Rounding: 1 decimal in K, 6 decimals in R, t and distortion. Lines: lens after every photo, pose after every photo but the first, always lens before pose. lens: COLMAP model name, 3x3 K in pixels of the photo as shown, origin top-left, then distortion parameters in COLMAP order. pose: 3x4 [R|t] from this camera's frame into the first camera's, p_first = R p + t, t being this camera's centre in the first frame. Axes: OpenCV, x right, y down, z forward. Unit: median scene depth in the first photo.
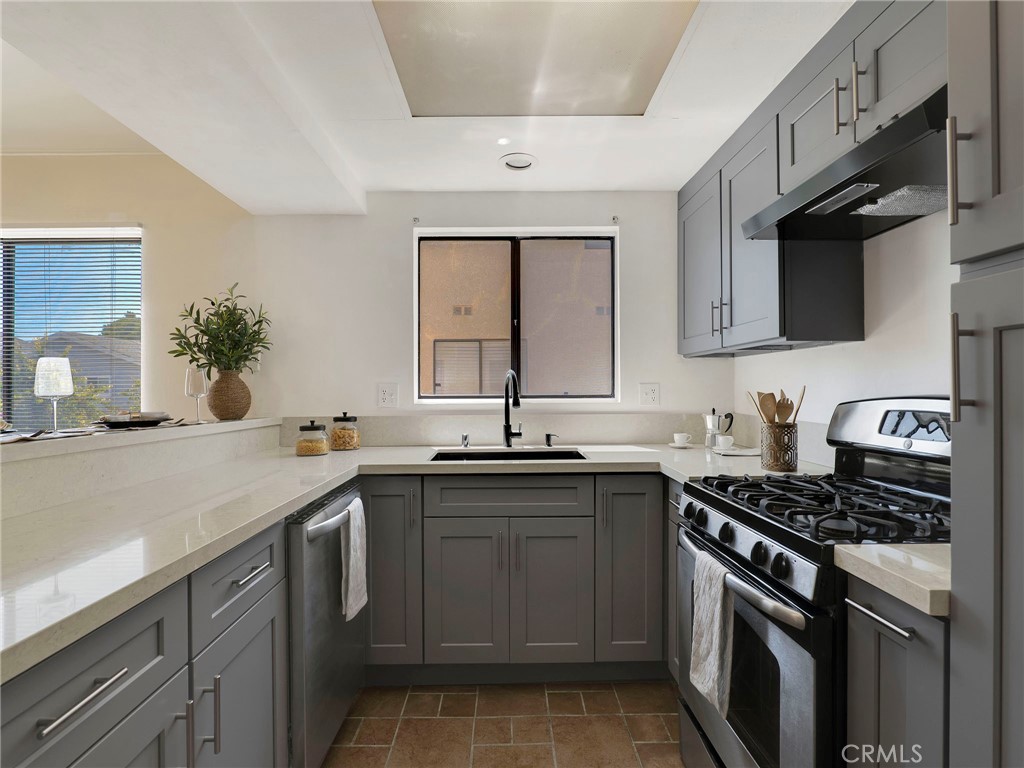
lens RADIAL K [[483.5, 0, 512.0], [0, 483.5, 384.0], [0, 0, 1]] dist [-0.021112, 0.006212]
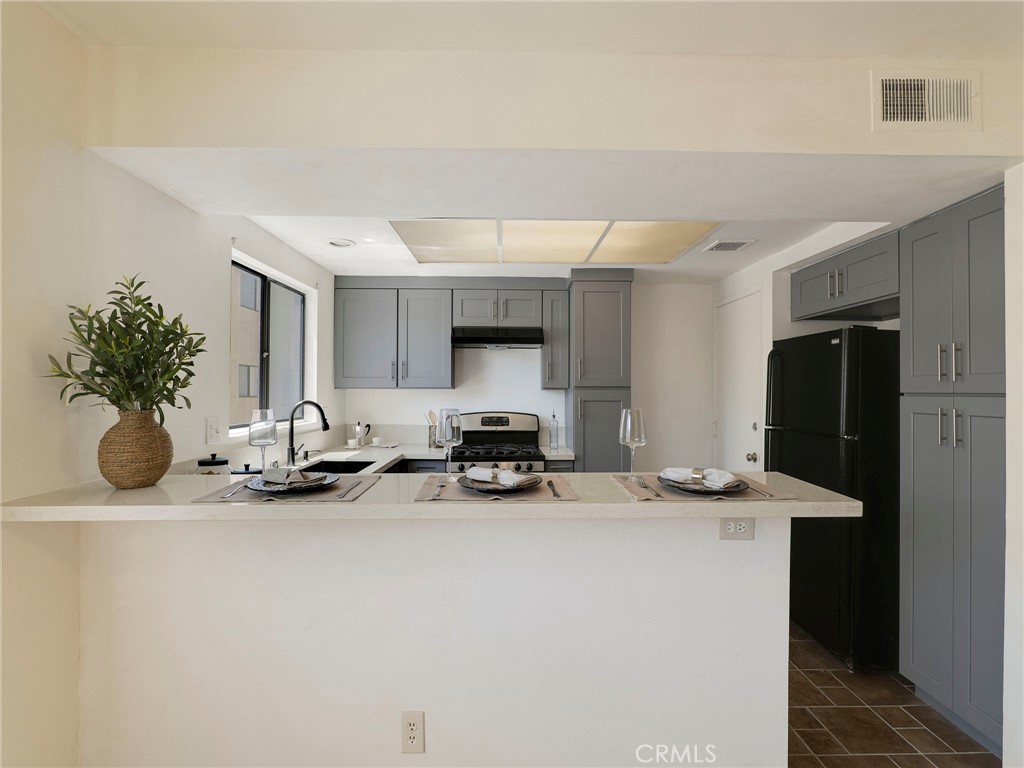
lens RADIAL K [[483.5, 0, 512.0], [0, 483.5, 384.0], [0, 0, 1]] dist [-0.021112, 0.006212]
pose [[-0.001979, 0.014238, 0.999897, -1.285894], [-0.012036, 0.999826, -0.014261, -0.063045], [-0.999926, -0.012063, -0.001808, 0.527942]]
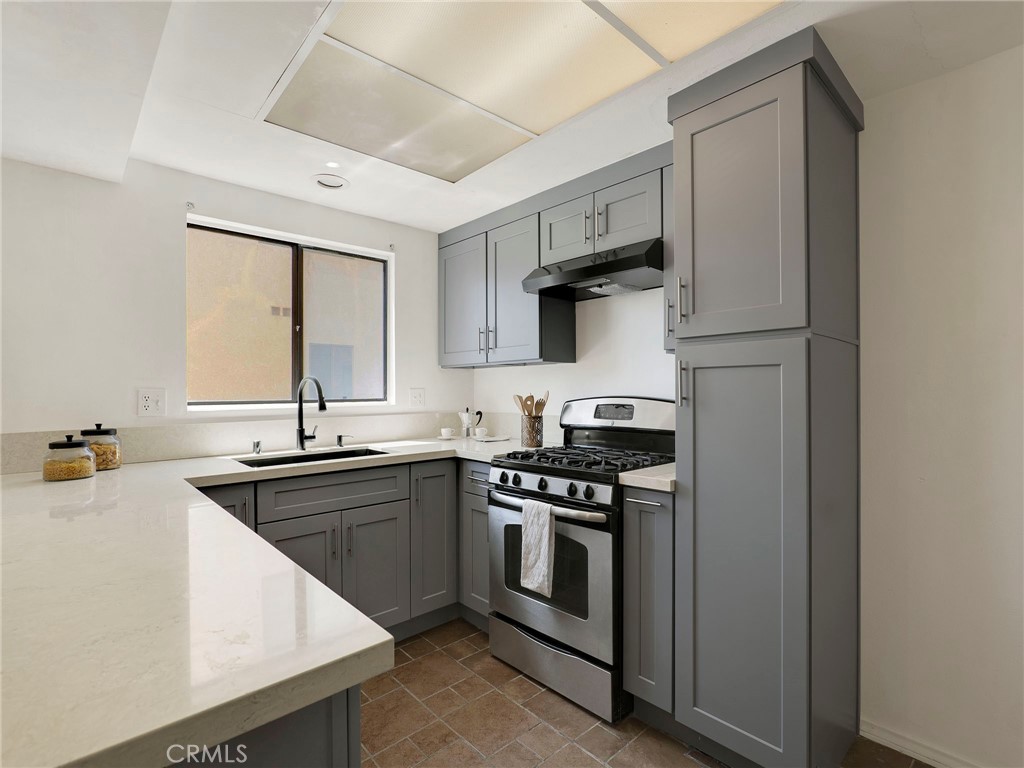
lens RADIAL K [[486.5, 0, 513.9], [0, 486.5, 387.5], [0, 0, 1]] dist [-0.018073, 0.000253]
pose [[0.743255, 0.002646, 0.669003, -0.399505], [-0.002134, 0.999996, -0.001584, -0.002580], [-0.669004, -0.000251, 0.743258, -0.072505]]
